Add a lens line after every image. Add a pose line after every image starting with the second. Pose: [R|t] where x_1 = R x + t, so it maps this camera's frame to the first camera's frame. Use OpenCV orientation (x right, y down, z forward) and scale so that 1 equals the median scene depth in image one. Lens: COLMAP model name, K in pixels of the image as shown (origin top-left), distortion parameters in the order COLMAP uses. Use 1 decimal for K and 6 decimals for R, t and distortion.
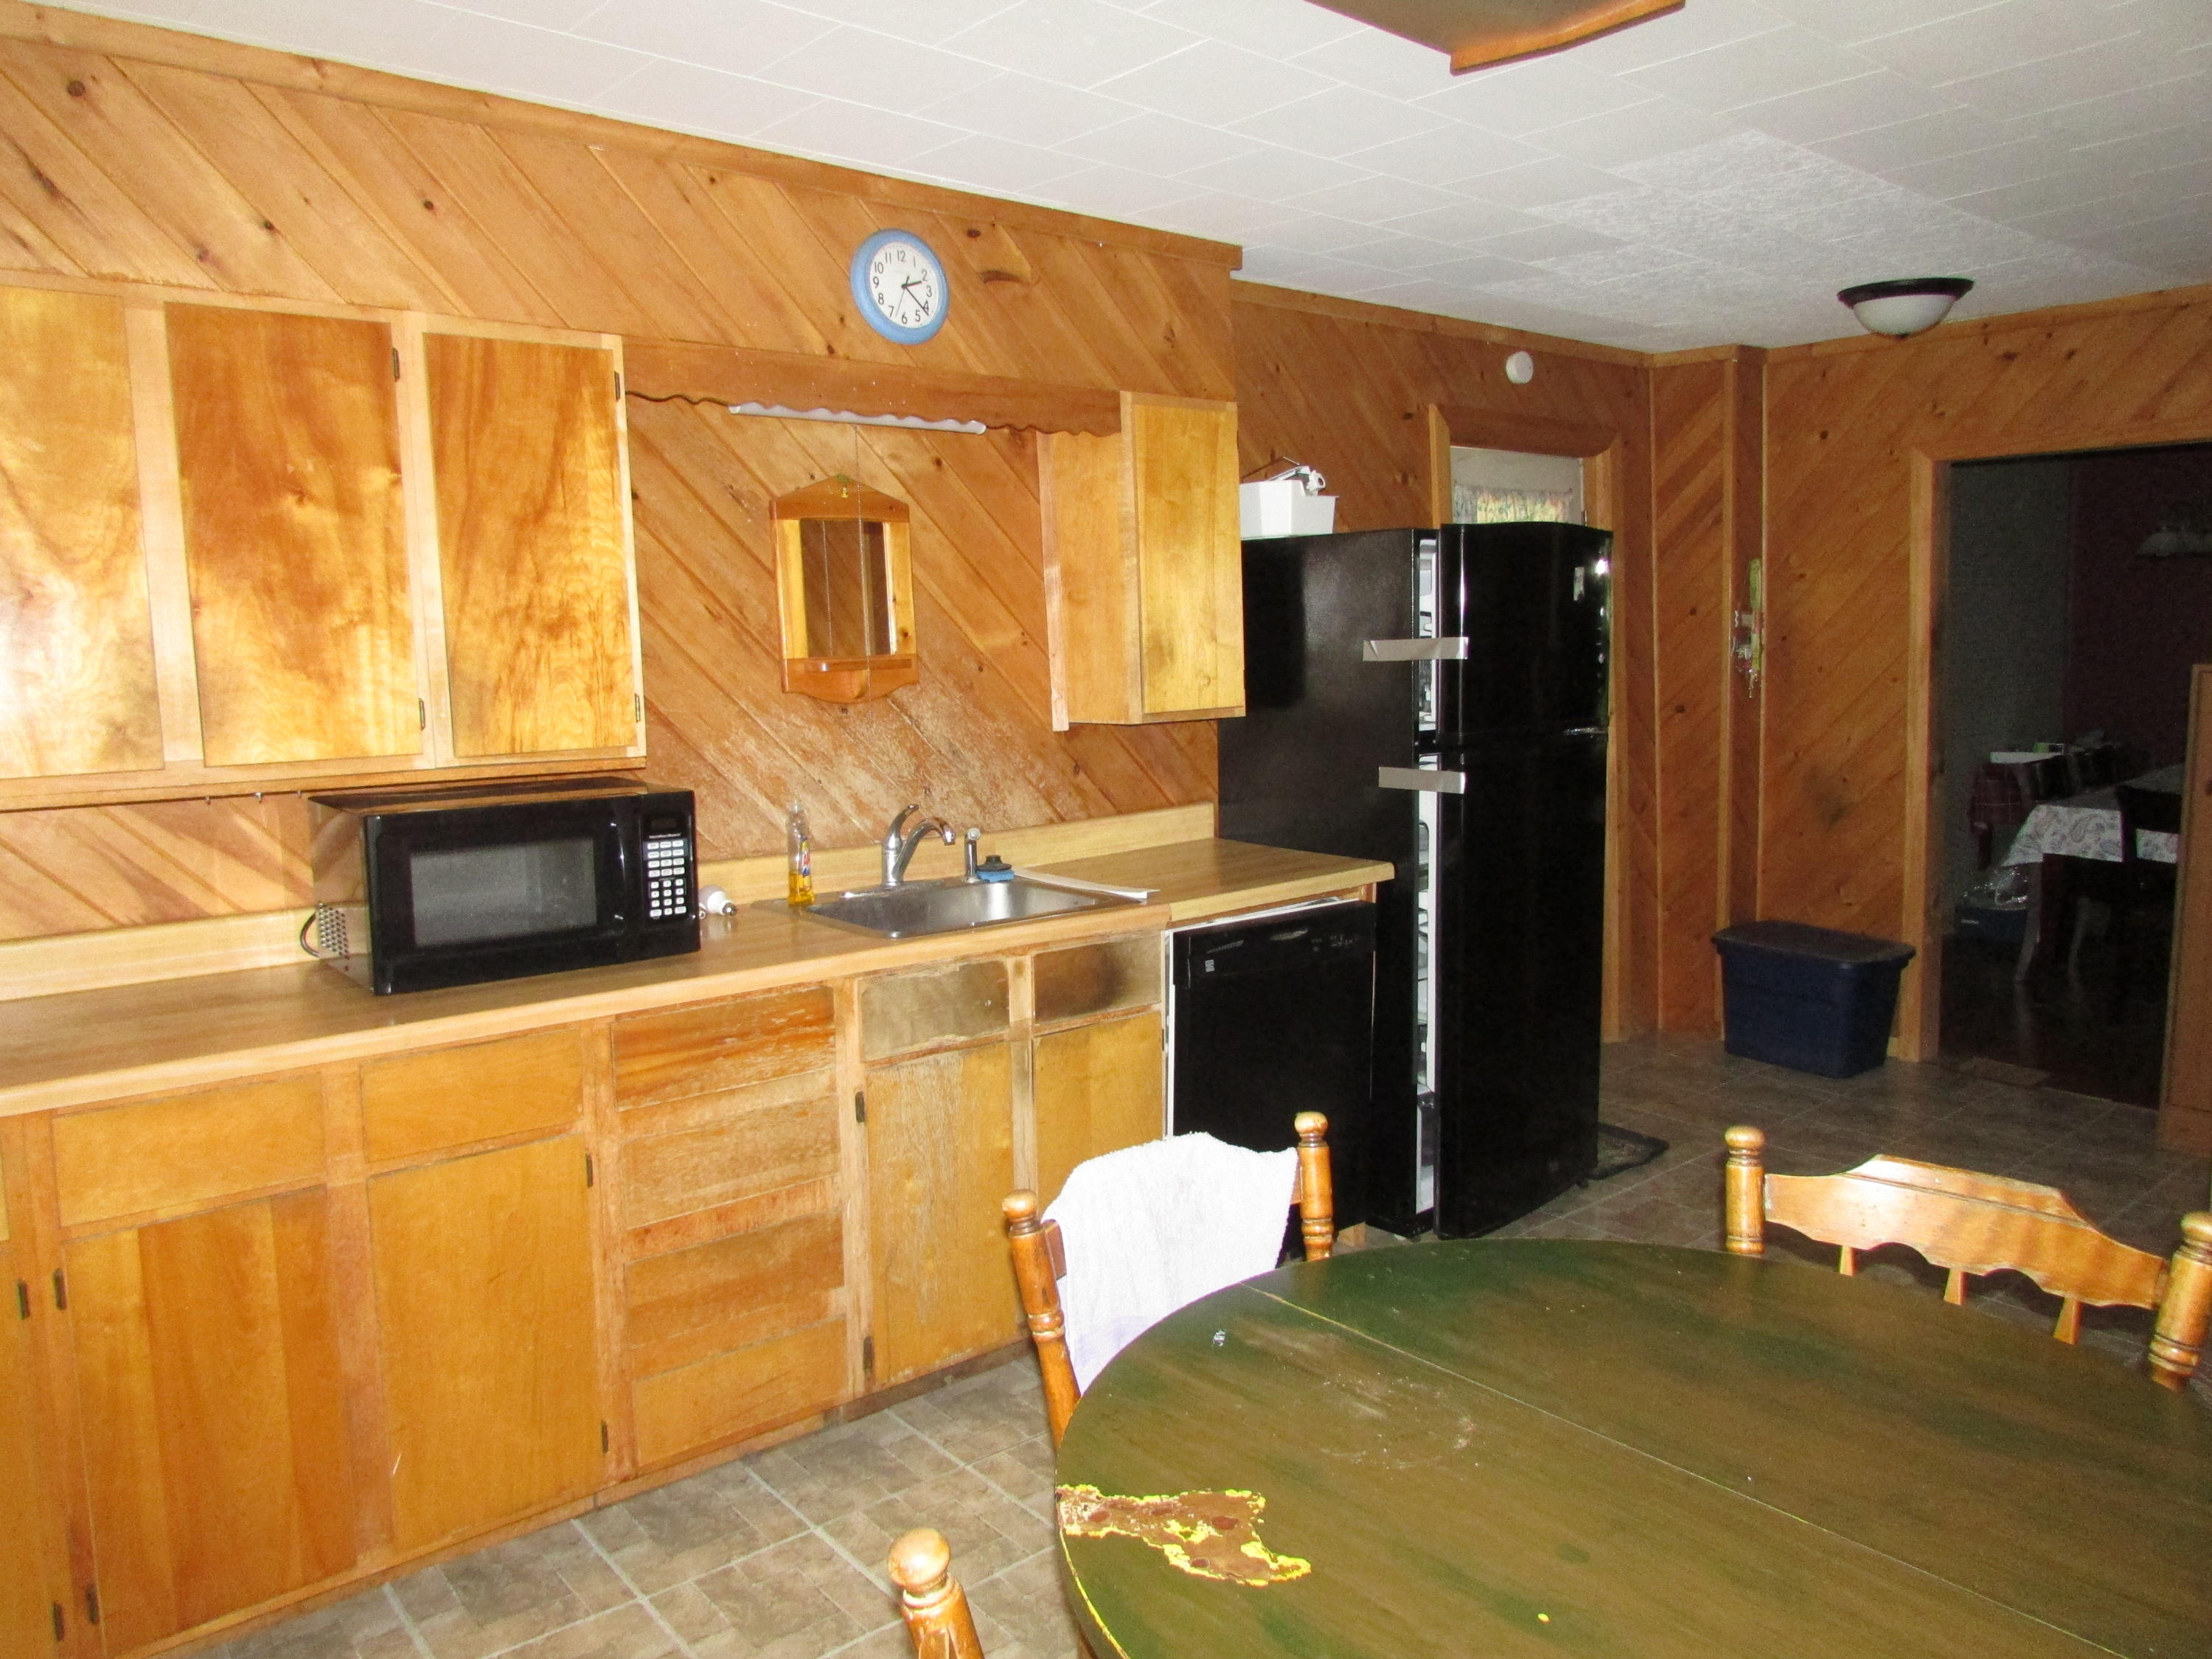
lens RADIAL K [[1623.9, 0, 1106.0], [0, 1623.9, 829.5], [0, 0, 1]] dist [-0.029744, 0.010912]
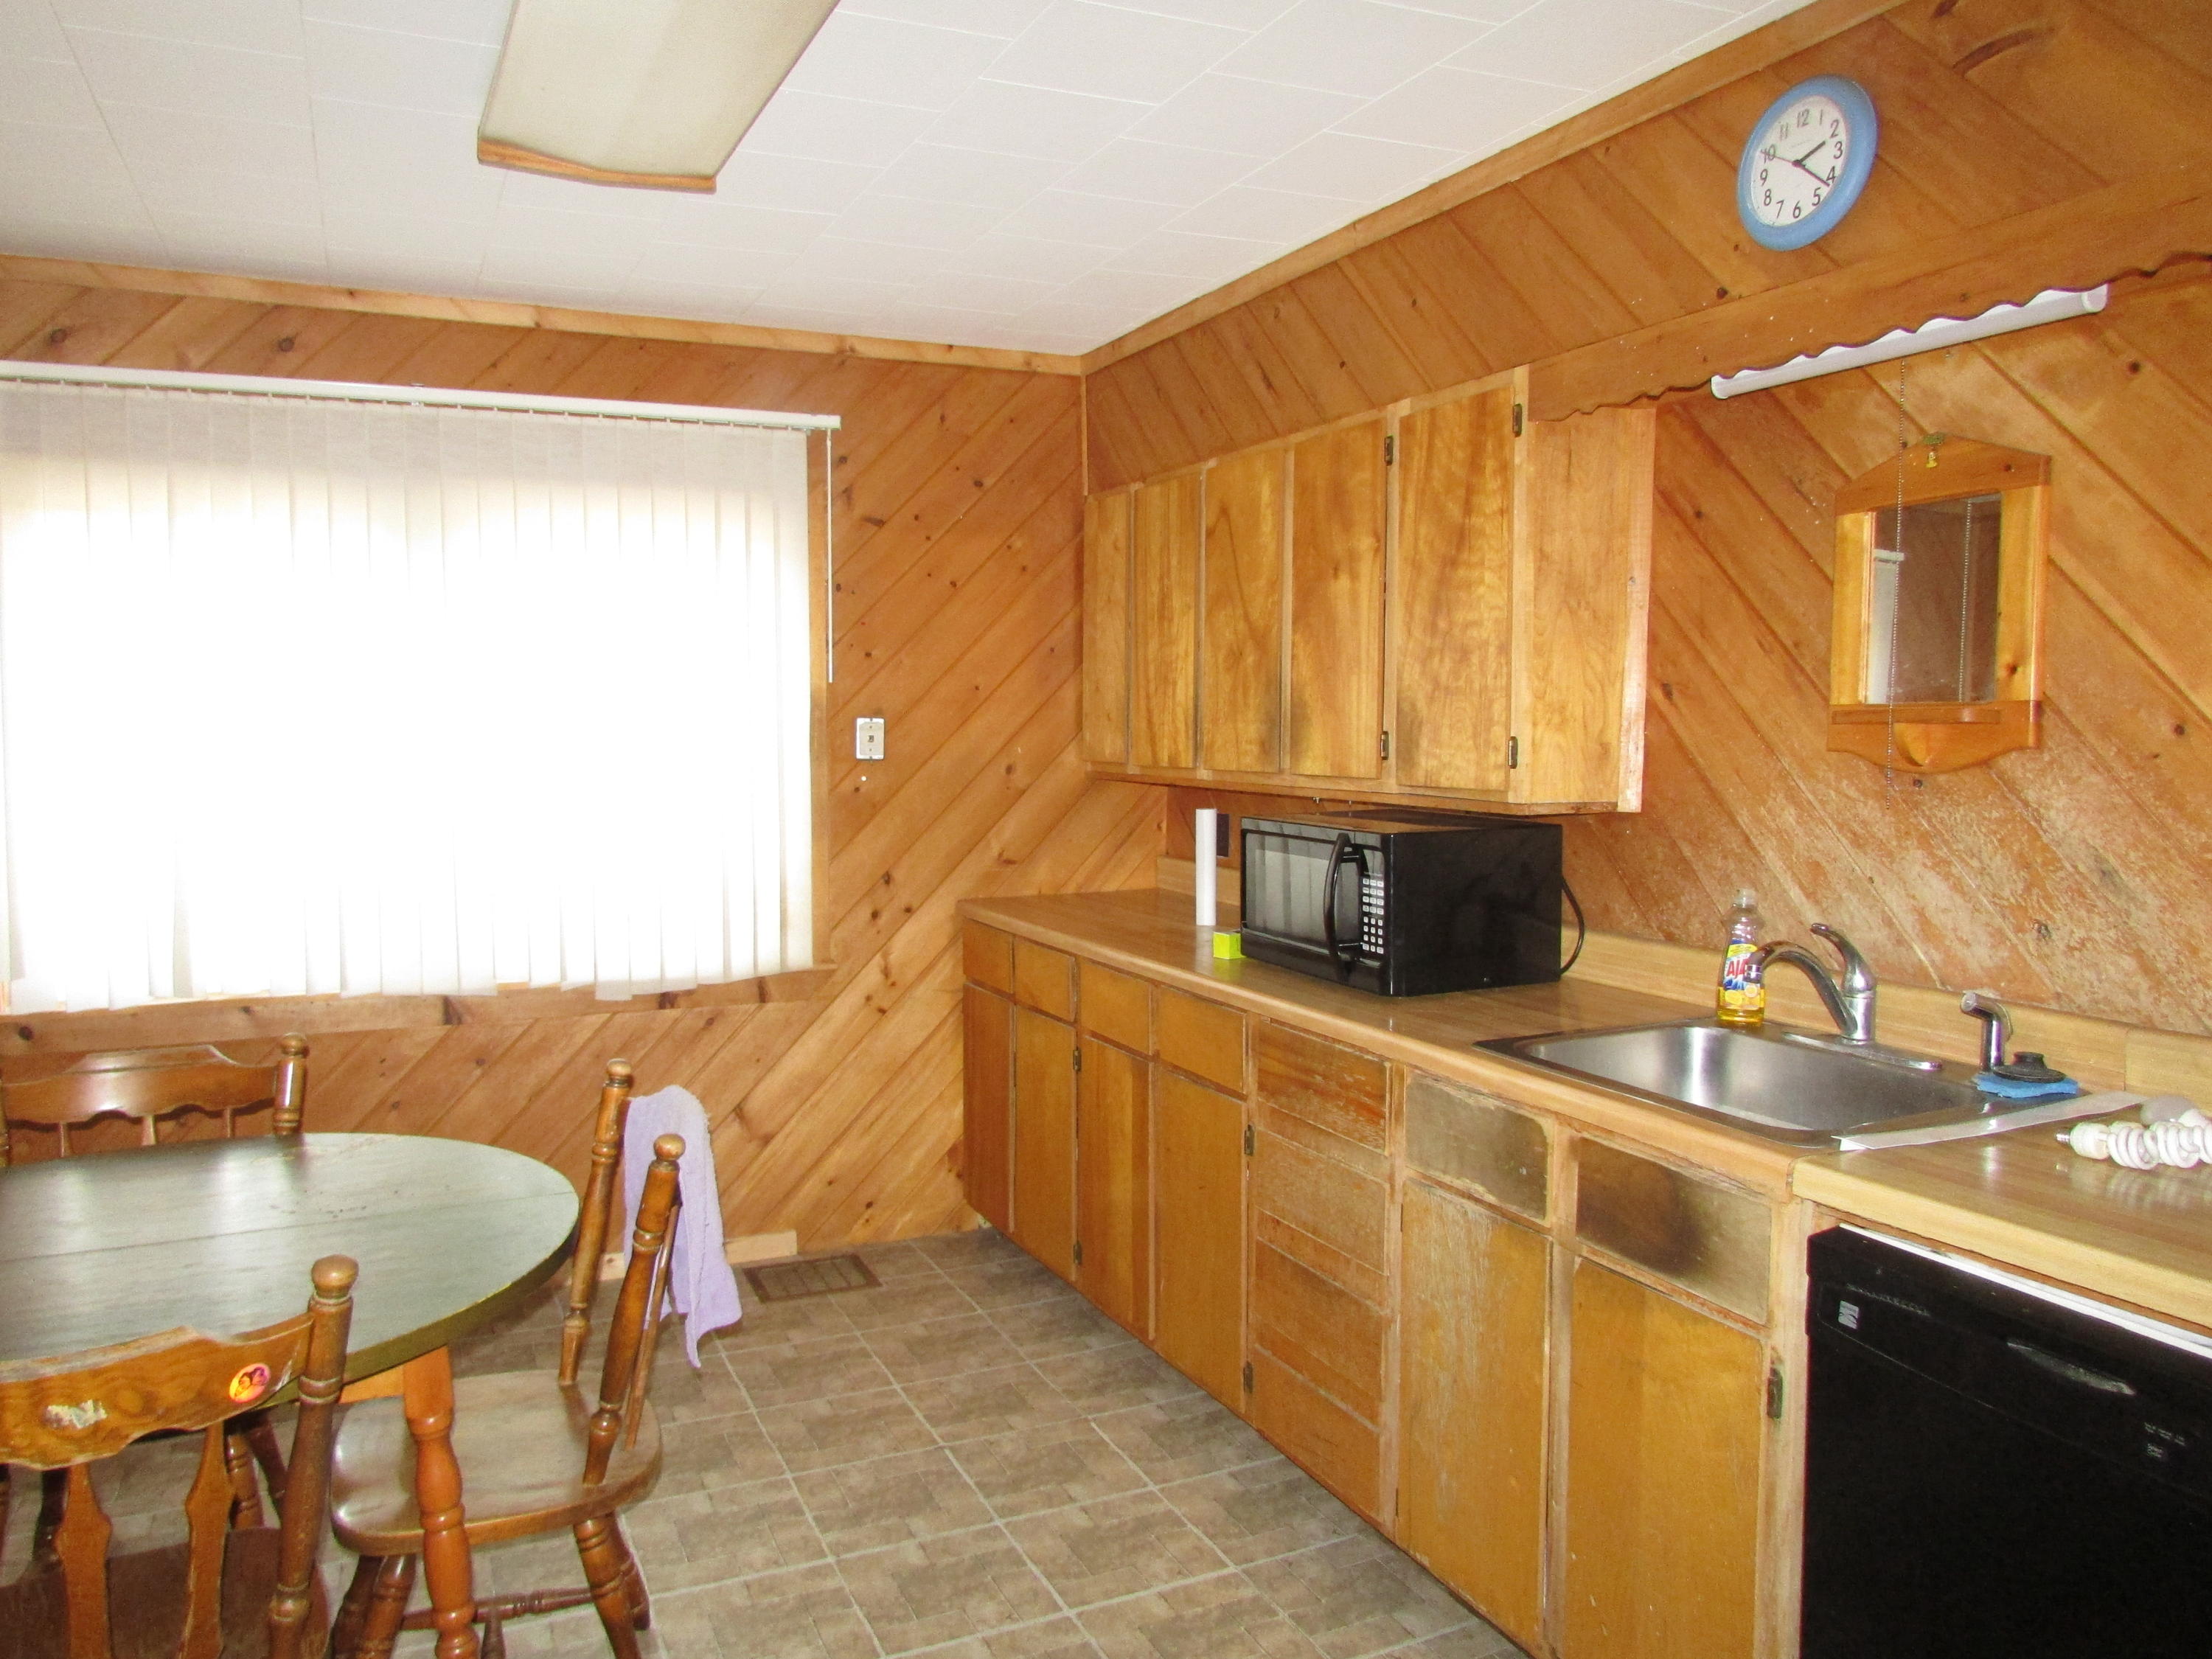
lens RADIAL K [[1623.9, 0, 1106.0], [0, 1623.9, 829.5], [0, 0, 1]] dist [-0.029744, 0.010912]
pose [[-0.281559, 0.084131, -0.955849, 0.598653], [-0.105826, 0.987349, 0.118076, -0.101200], [0.953690, 0.134399, -0.269094, 0.891560]]
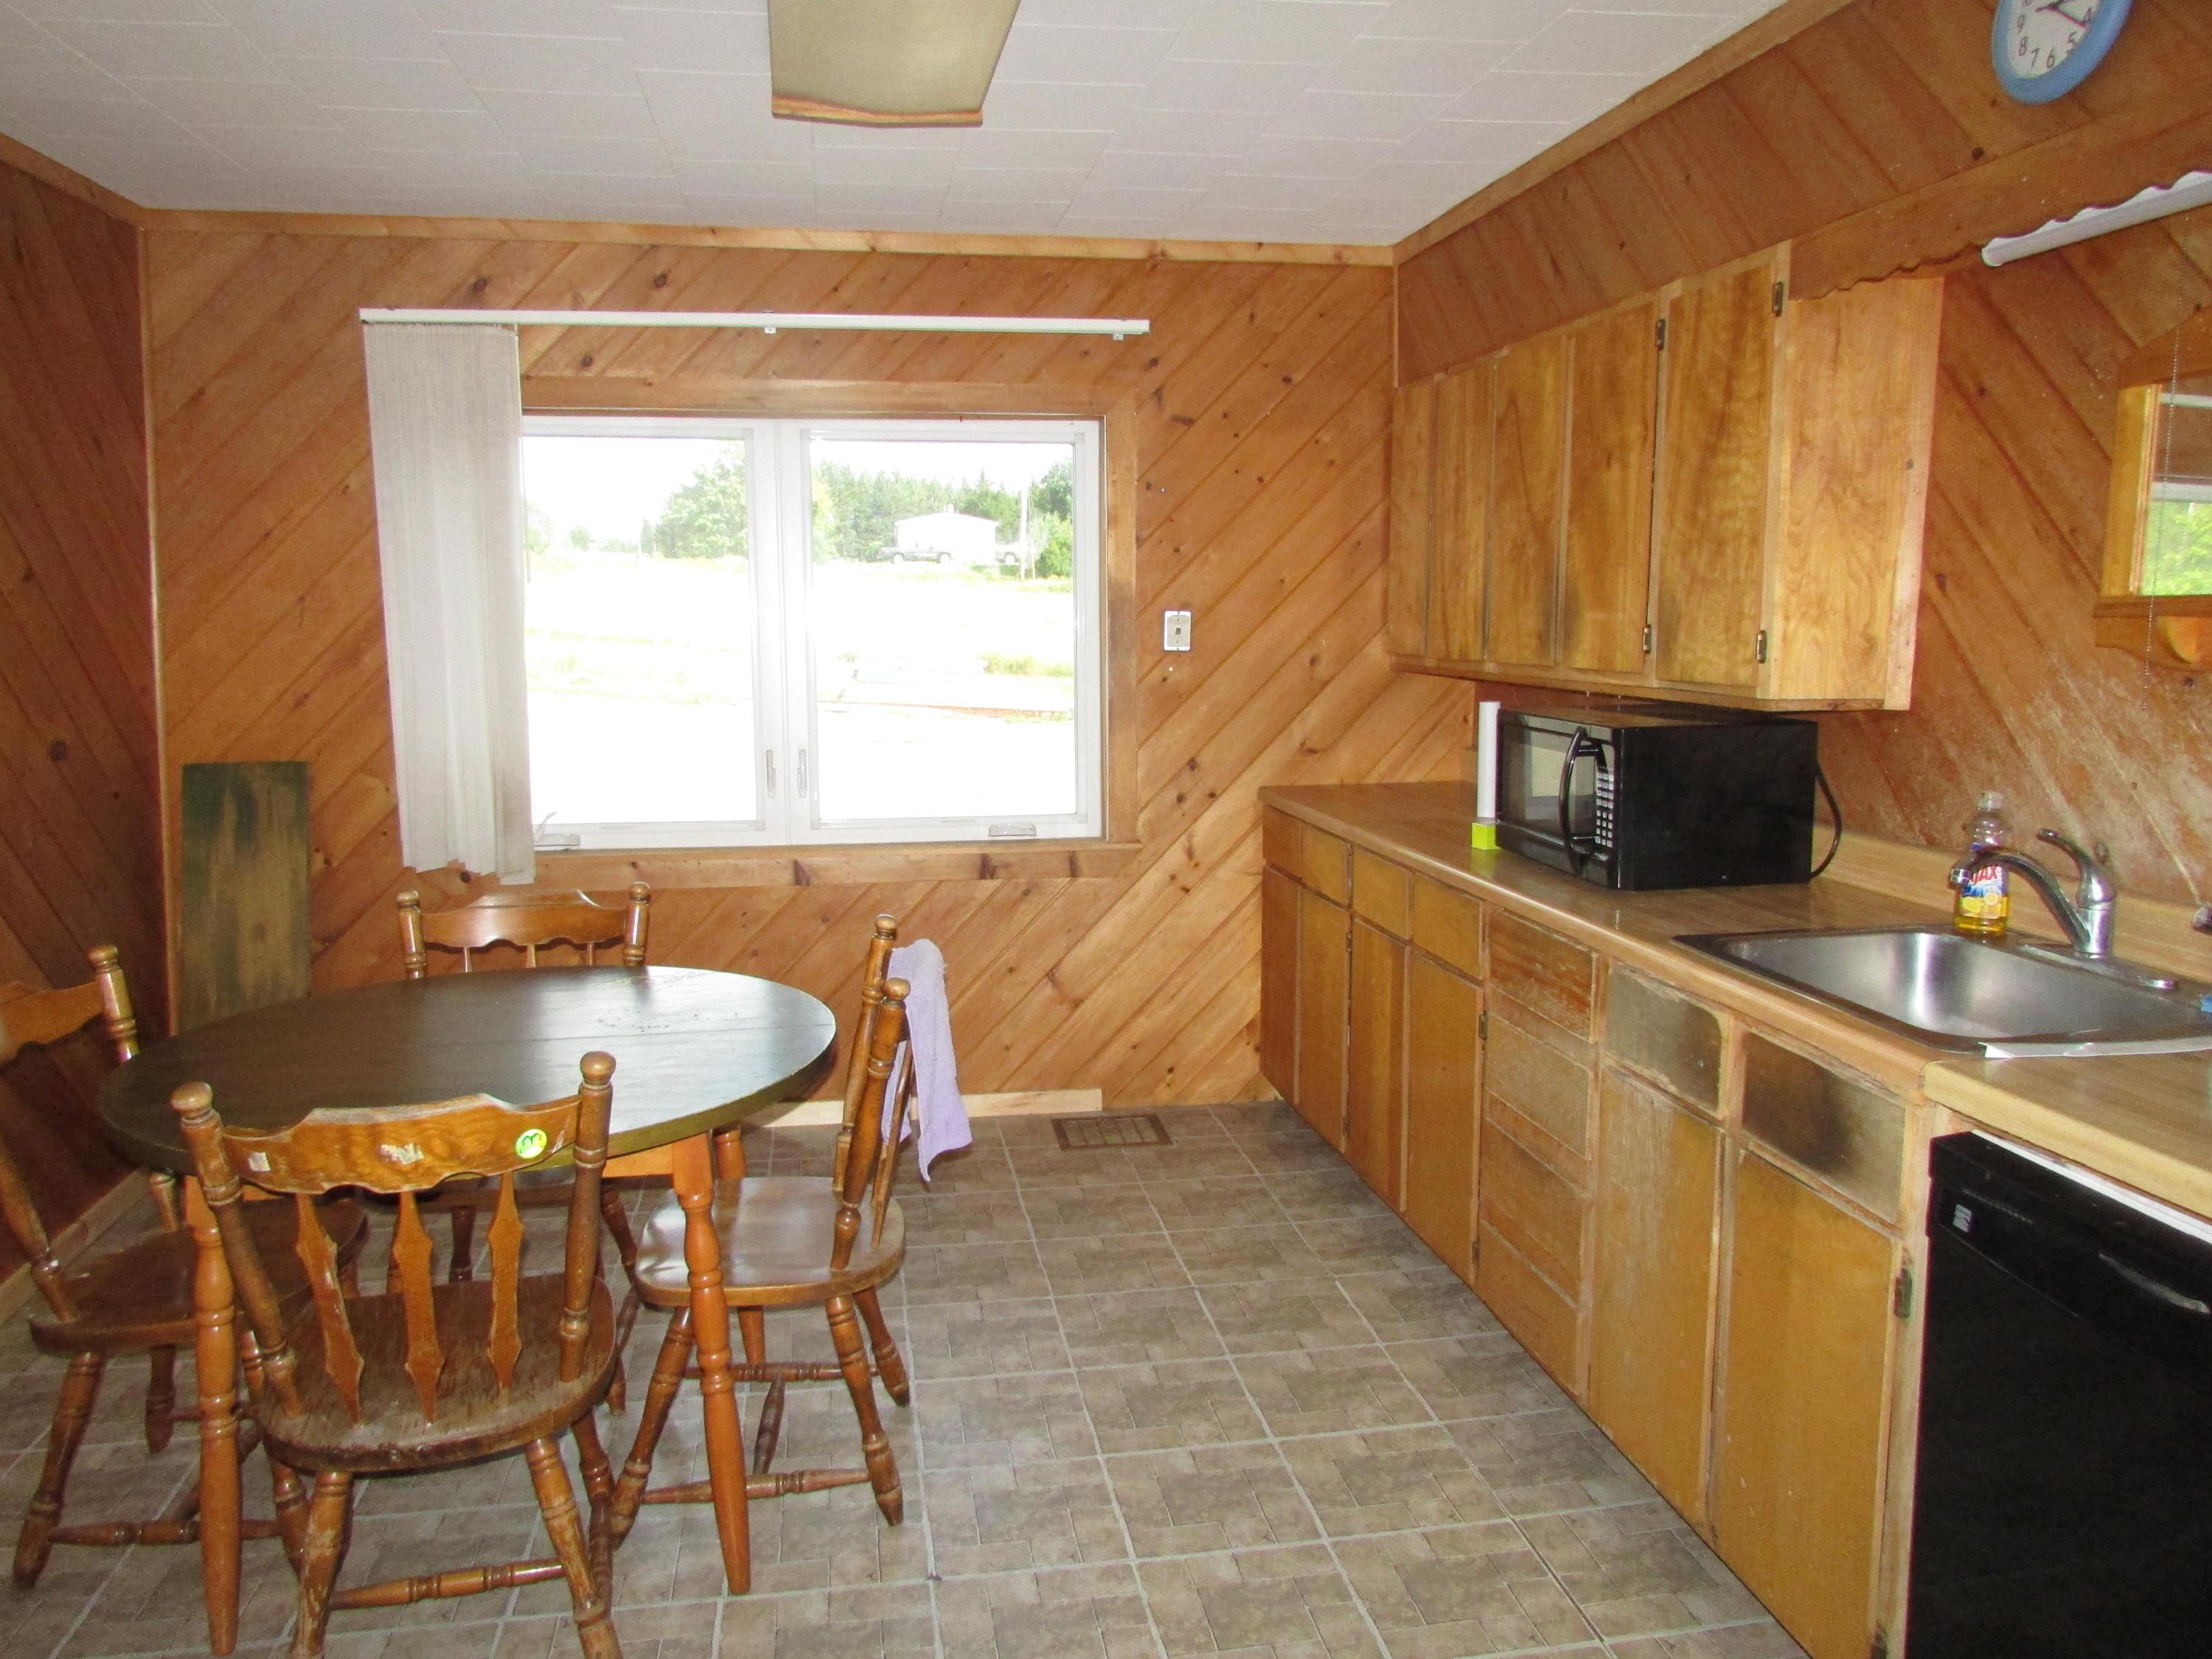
lens RADIAL K [[1624.0, 0, 1081.9], [0, 1624.0, 835.1], [0, 0, 1]] dist [-0.018578, 0.008881]
pose [[-0.528400, 0.137496, -0.837787, 0.612877], [-0.084622, 0.973355, 0.213118, -0.116050], [0.844768, 0.183507, -0.502686, 0.997328]]
